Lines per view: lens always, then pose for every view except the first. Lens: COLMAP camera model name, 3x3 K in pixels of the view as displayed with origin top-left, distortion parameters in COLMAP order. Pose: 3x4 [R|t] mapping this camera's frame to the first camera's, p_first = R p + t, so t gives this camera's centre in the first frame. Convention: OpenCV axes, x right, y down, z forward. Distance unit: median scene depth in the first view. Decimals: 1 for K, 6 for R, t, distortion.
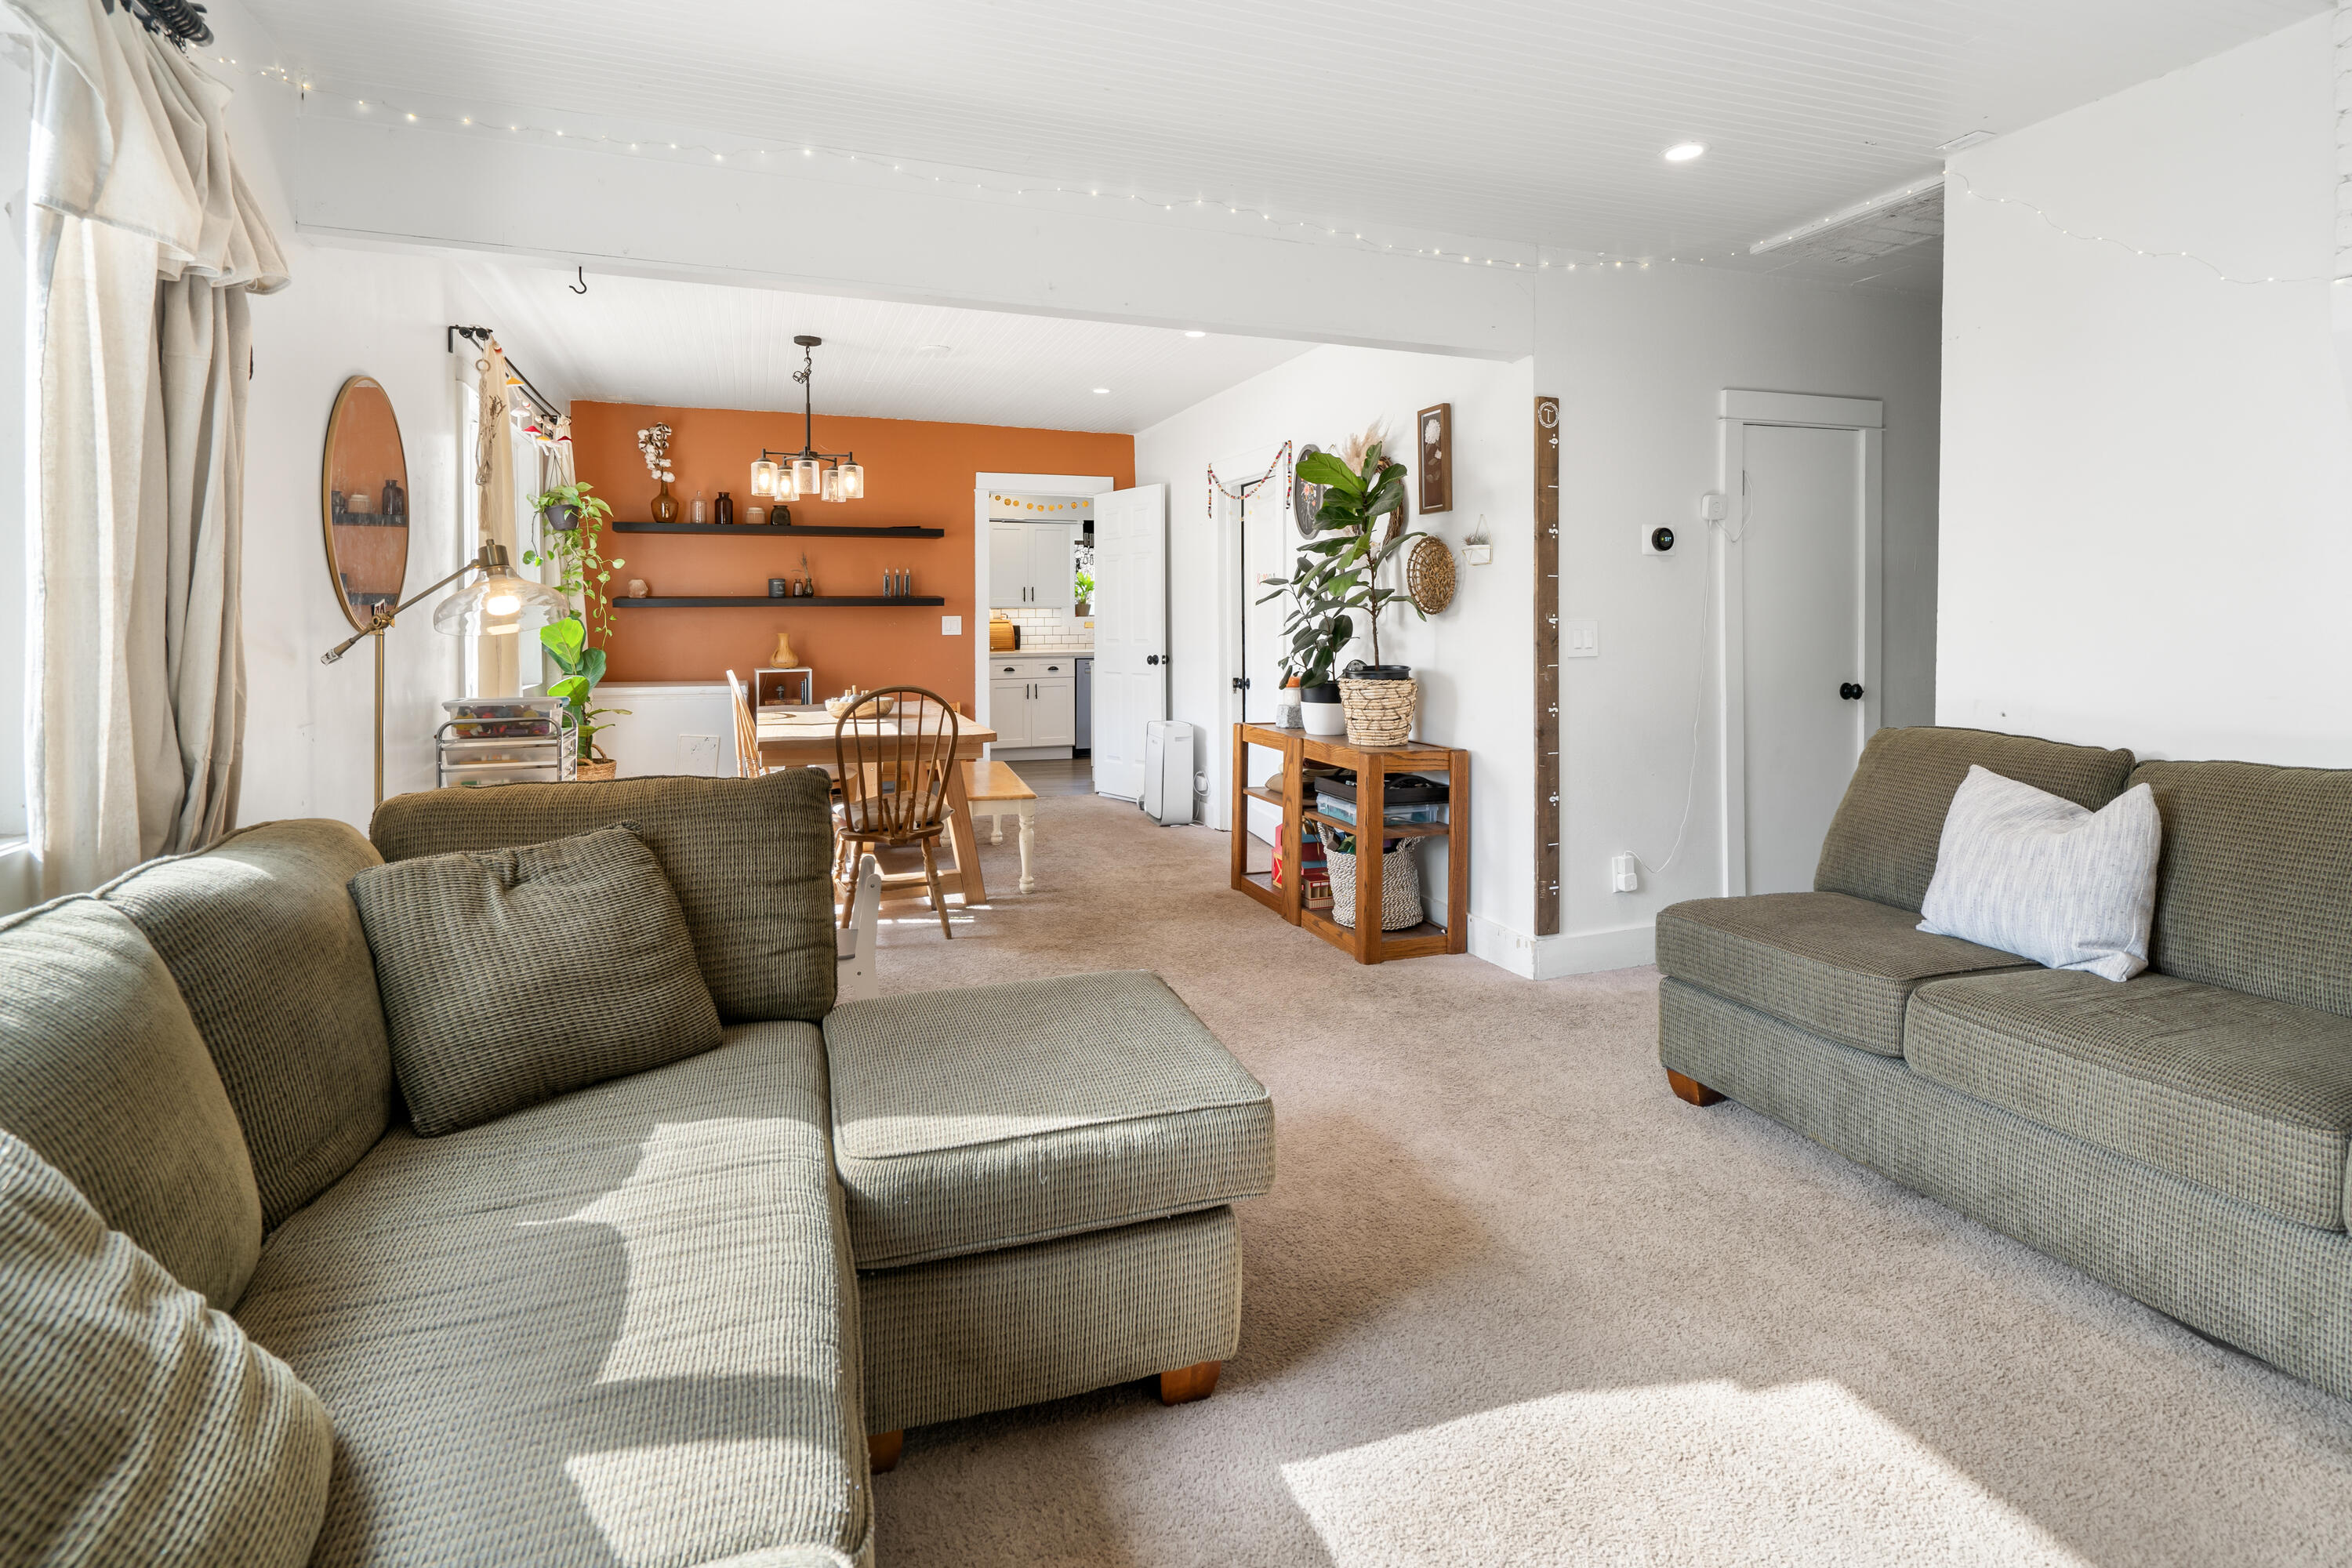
lens RADIAL K [[1109.8, 0, 1140.1], [0, 1109.8, 642.8], [0, 0, 1]] dist [-0.003968, 0.000063]
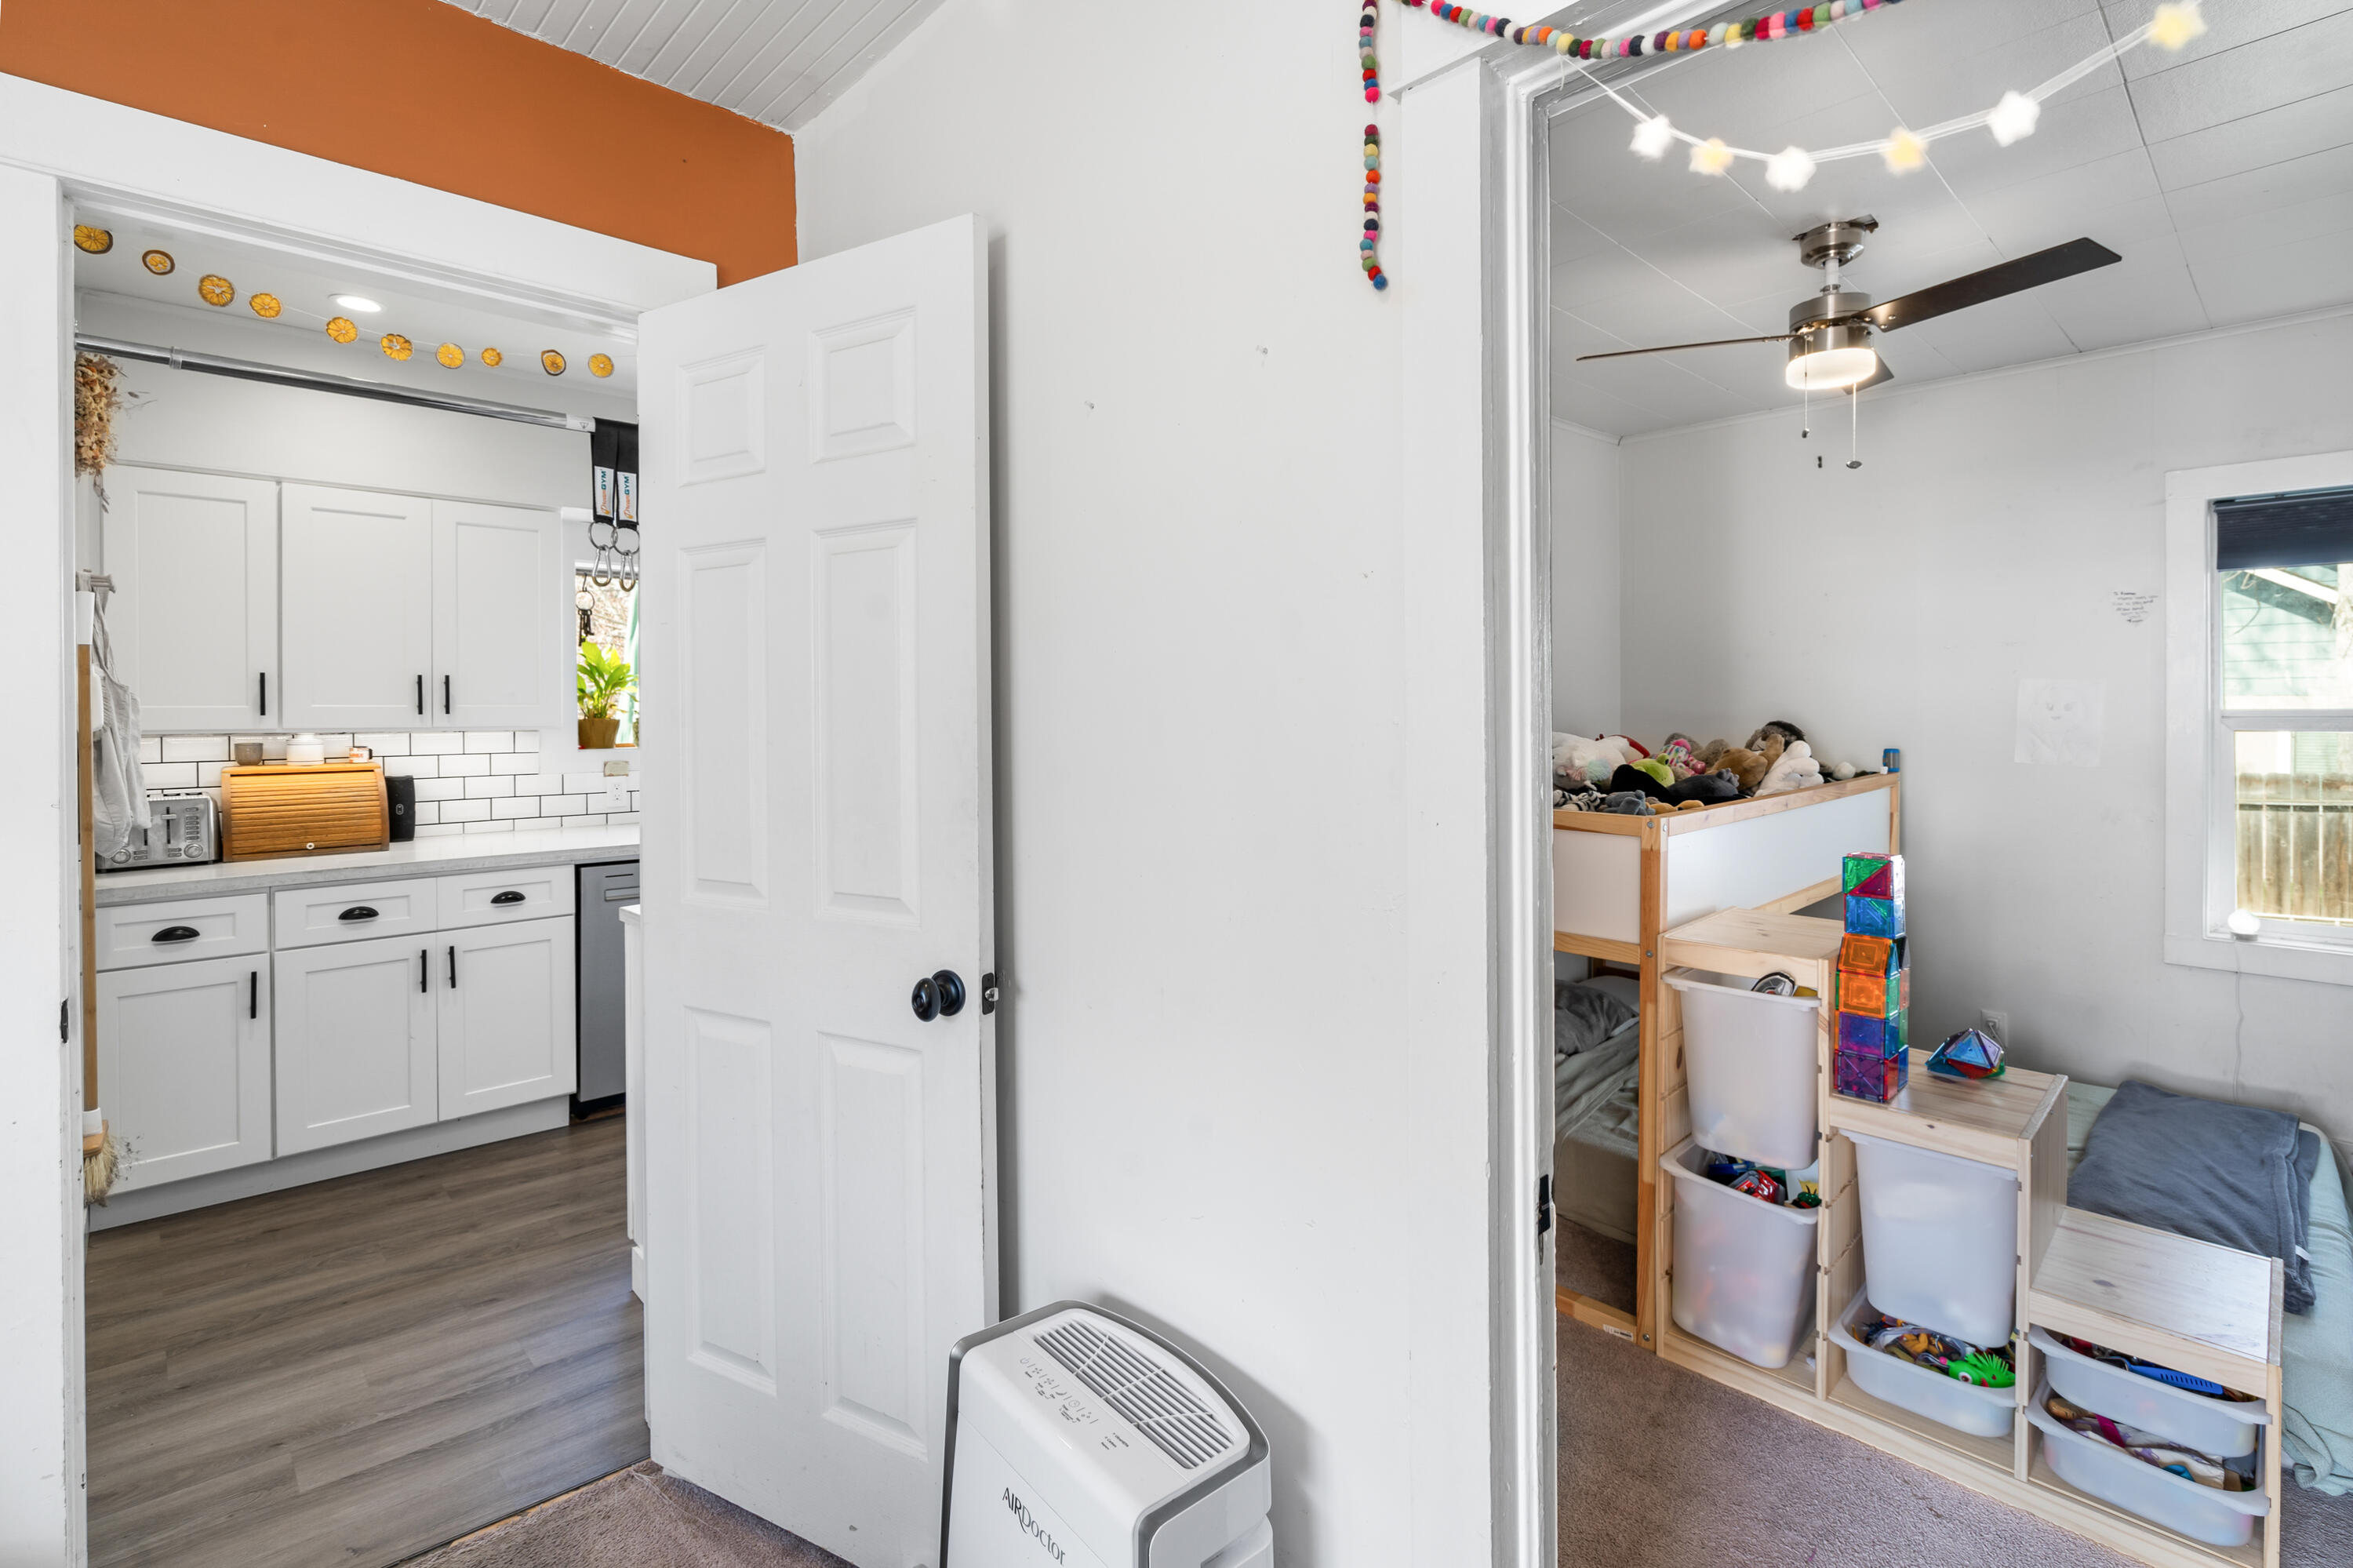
lens RADIAL K [[1091.8, 0, 1173.0], [0, 1091.8, 728.0], [0, 0, 1]] dist [-0.000431, 0.000425]
pose [[0.910272, -0.005157, 0.413978, -0.038343], [0.010347, 0.999893, -0.010294, -0.038008], [-0.413881, 0.013654, 0.910229, 0.816252]]
